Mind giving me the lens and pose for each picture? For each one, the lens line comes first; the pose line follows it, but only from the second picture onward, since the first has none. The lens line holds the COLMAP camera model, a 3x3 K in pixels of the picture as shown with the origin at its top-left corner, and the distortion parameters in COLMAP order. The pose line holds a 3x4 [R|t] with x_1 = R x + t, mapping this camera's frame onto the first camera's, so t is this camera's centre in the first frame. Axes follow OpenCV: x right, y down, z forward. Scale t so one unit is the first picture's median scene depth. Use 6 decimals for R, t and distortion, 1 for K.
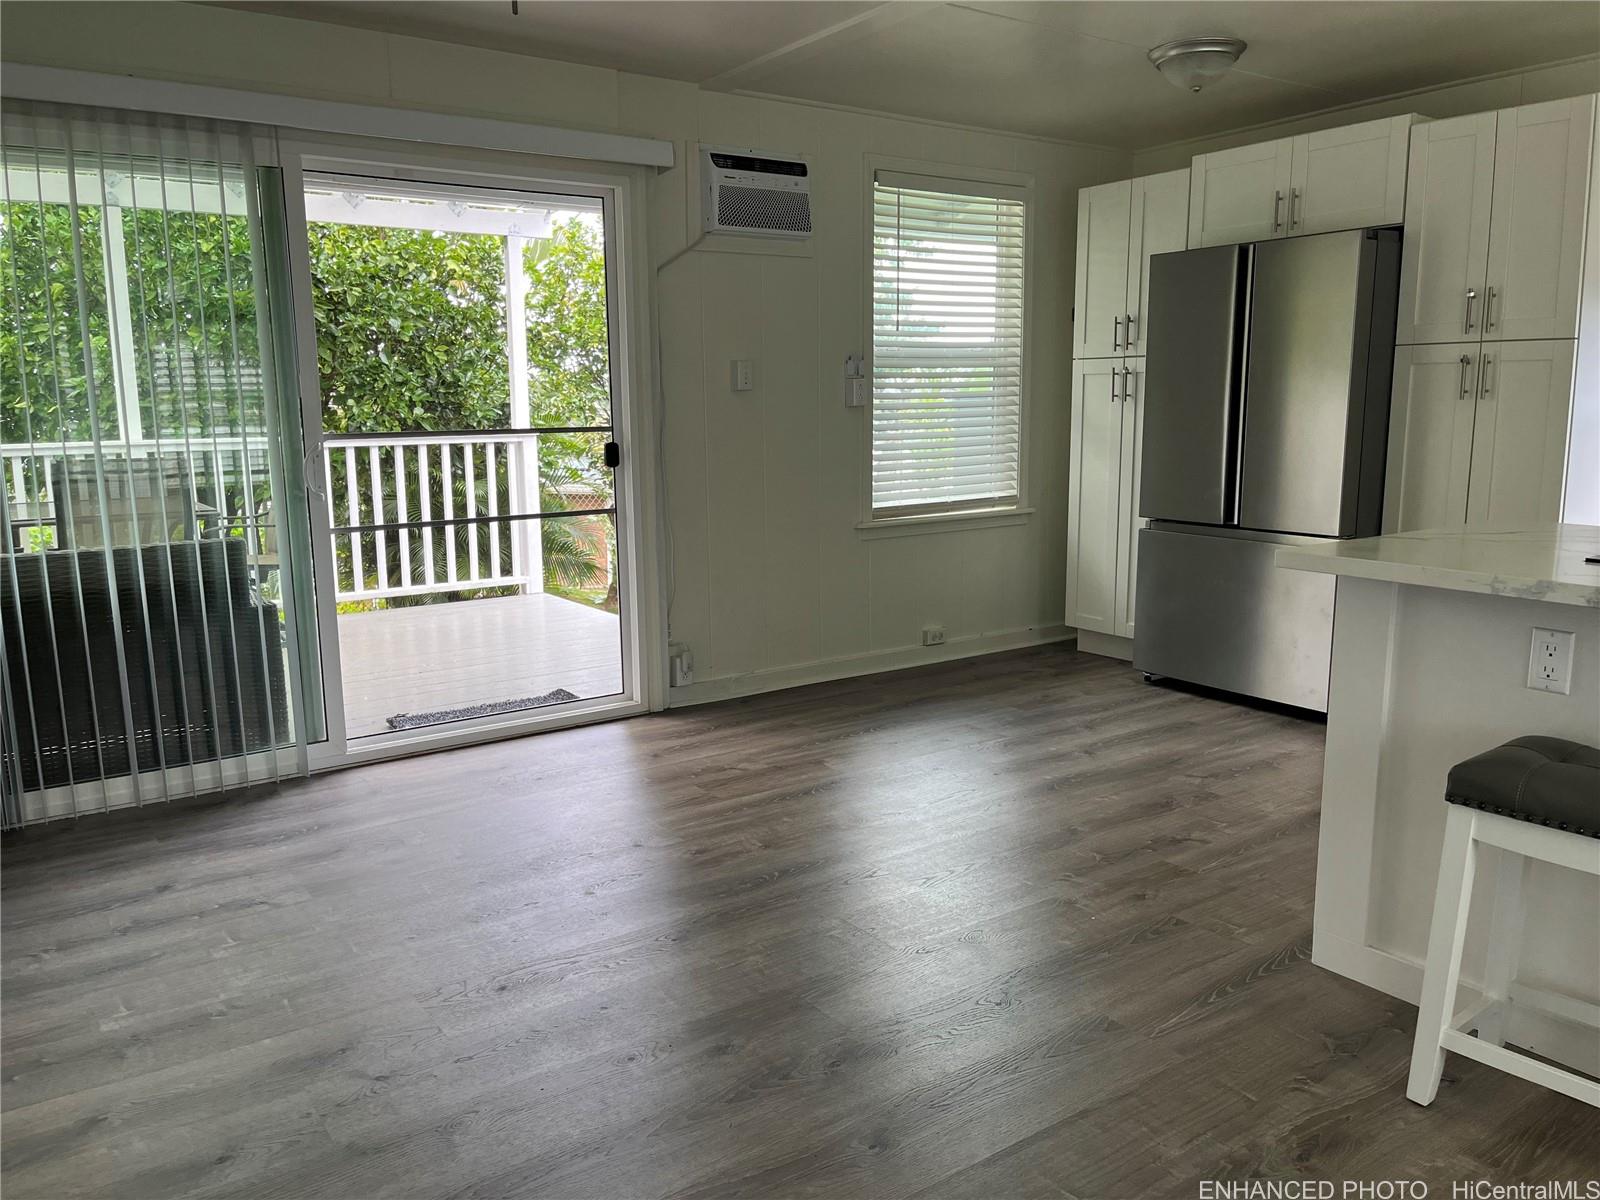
lens RADIAL K [[1211.5, 0, 775.9], [0, 1211.5, 596.0], [0, 0, 1]] dist [0.031941, -0.062414]
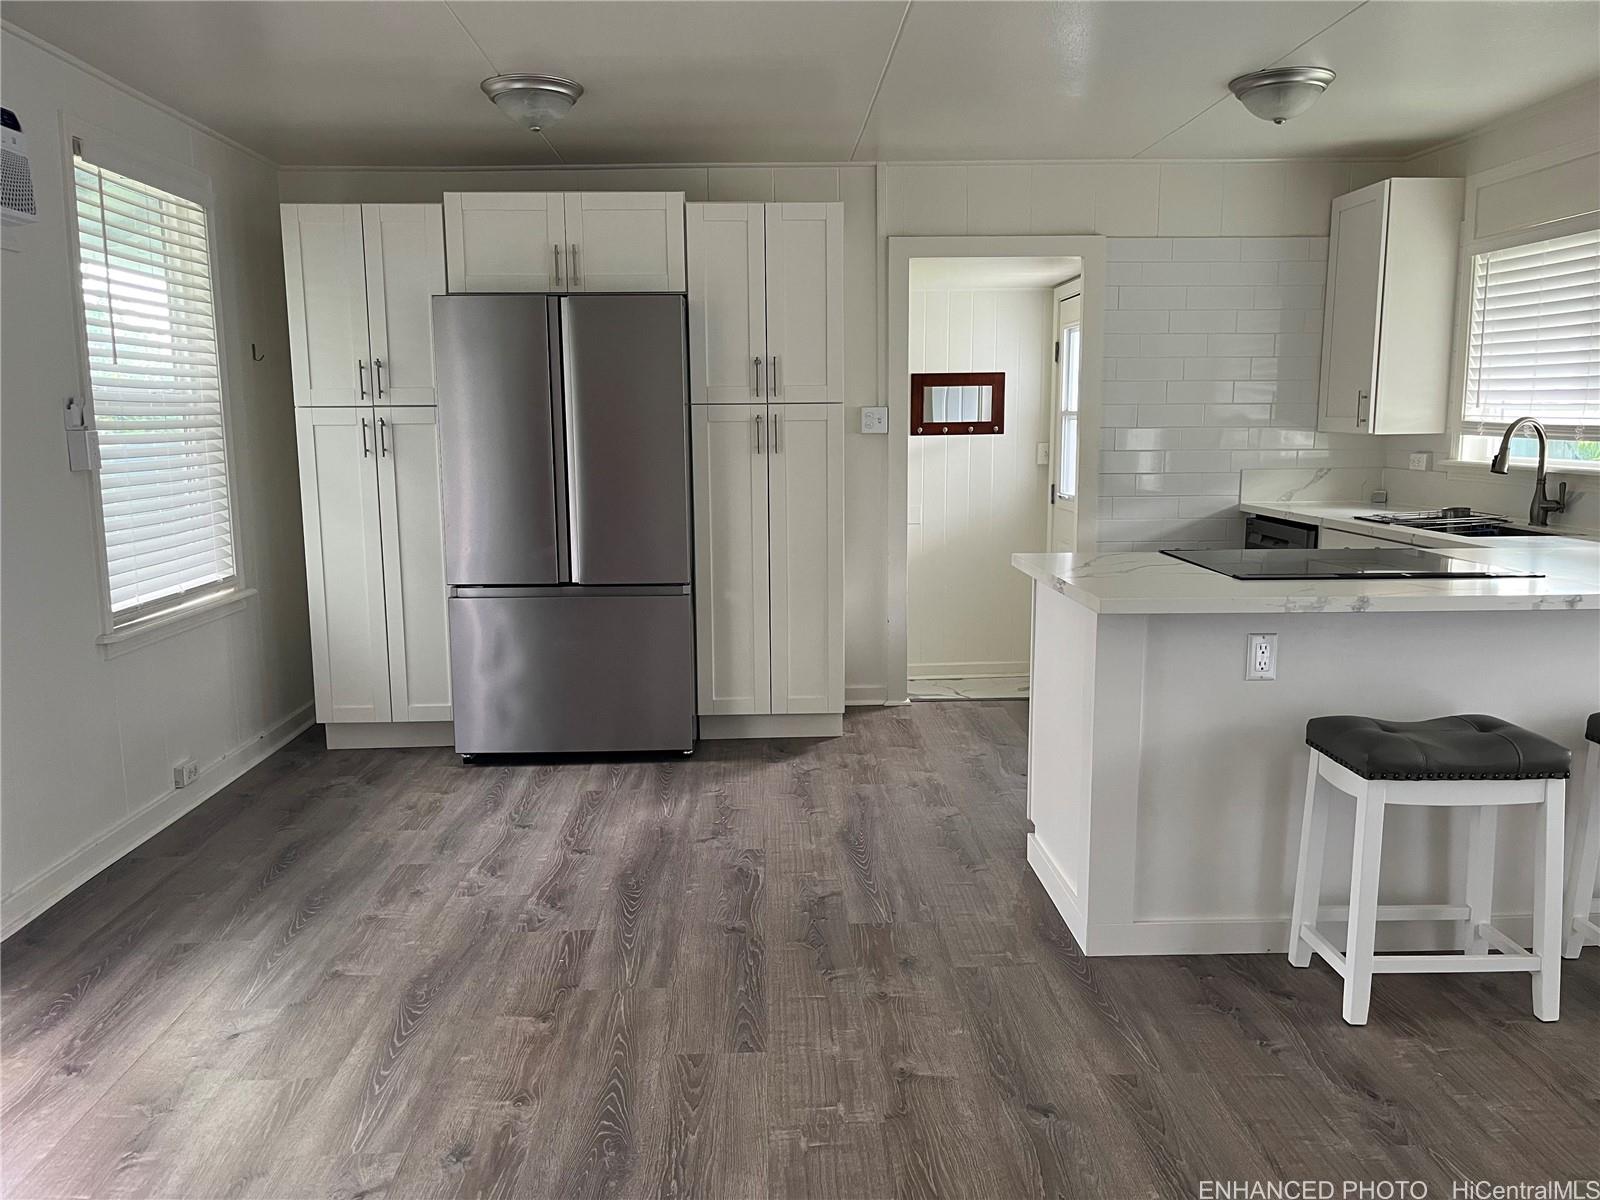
lens RADIAL K [[1207.1, 0, 793.0], [0, 1207.1, 603.2], [0, 0, 1]] dist [0.078453, -0.111397]
pose [[0.534136, -0.118527, 0.837049, -0.347481], [0.140454, 0.988804, 0.050390, -0.067325], [-0.833650, 0.090652, 0.544803, 0.326563]]
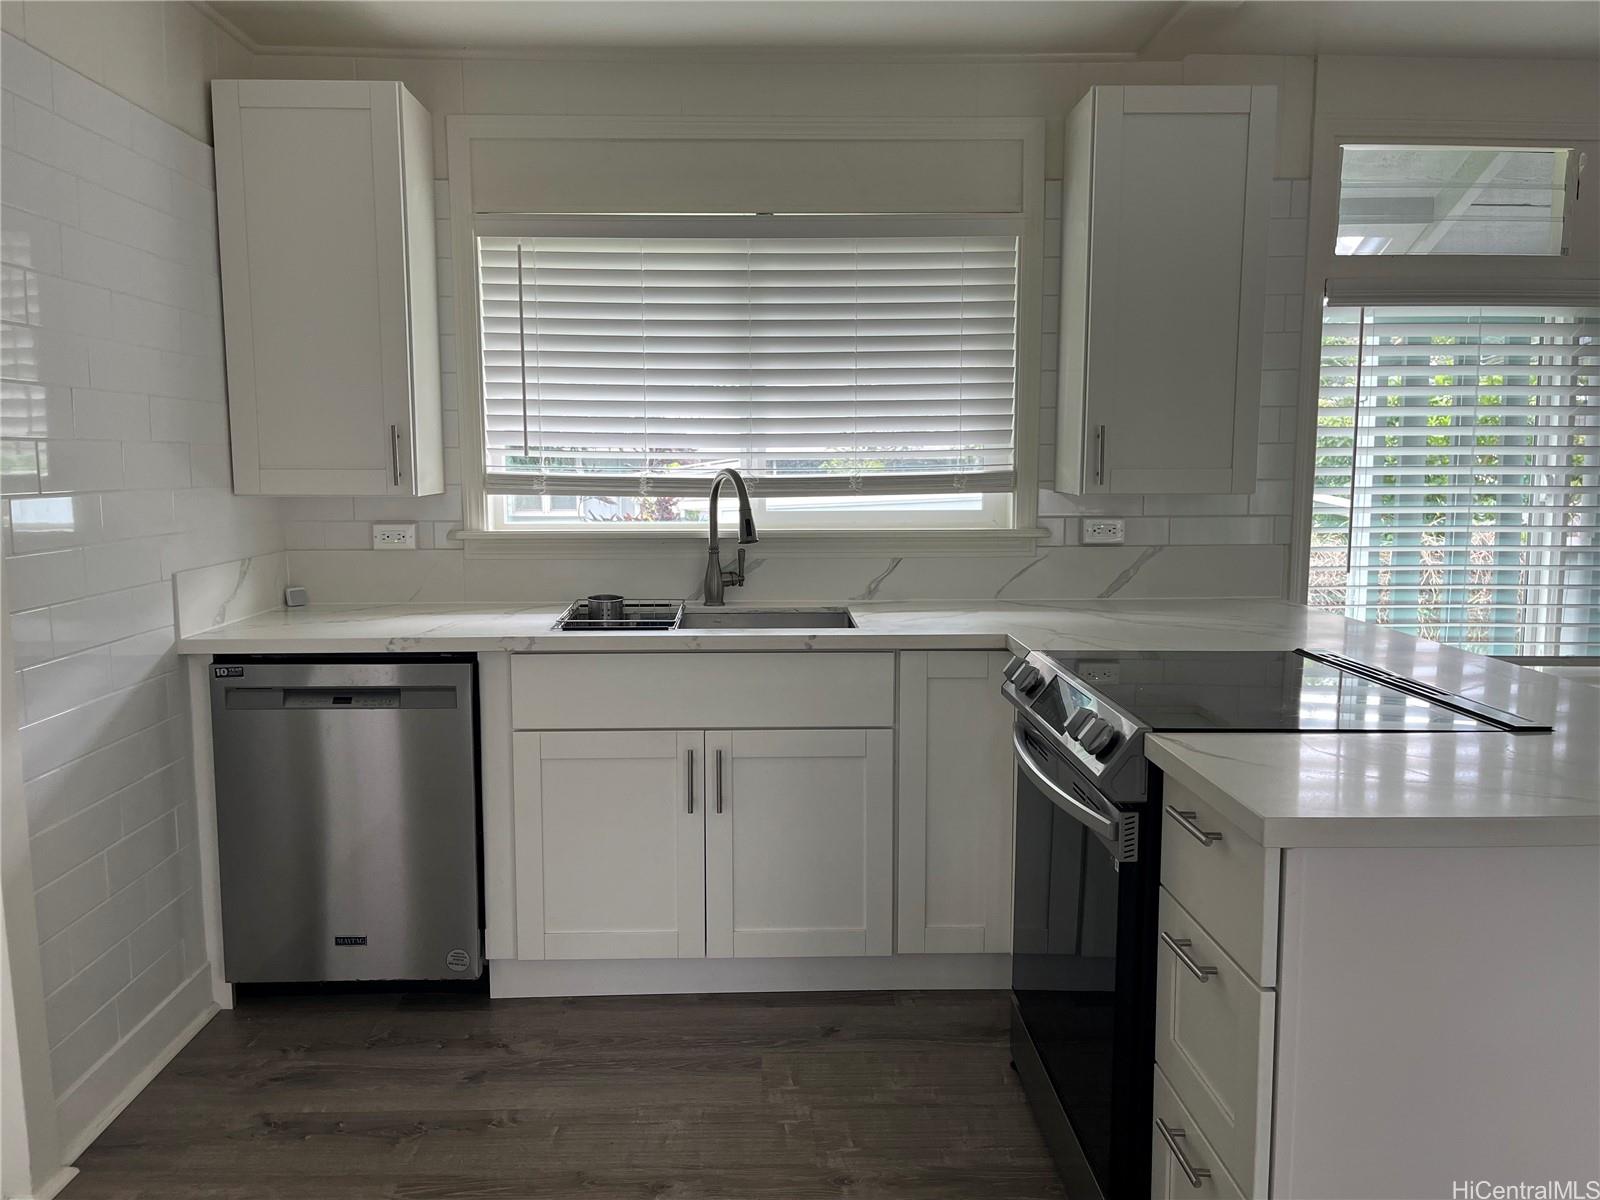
lens RADIAL K [[1207.1, 0, 793.0], [0, 1207.1, 603.2], [0, 0, 1]] dist [0.078453, -0.111397]
pose [[-0.839722, -0.049561, 0.540750, 0.312224], [0.105613, 0.961904, 0.252166, -0.178845], [-0.532647, 0.268859, -0.802497, 0.915070]]
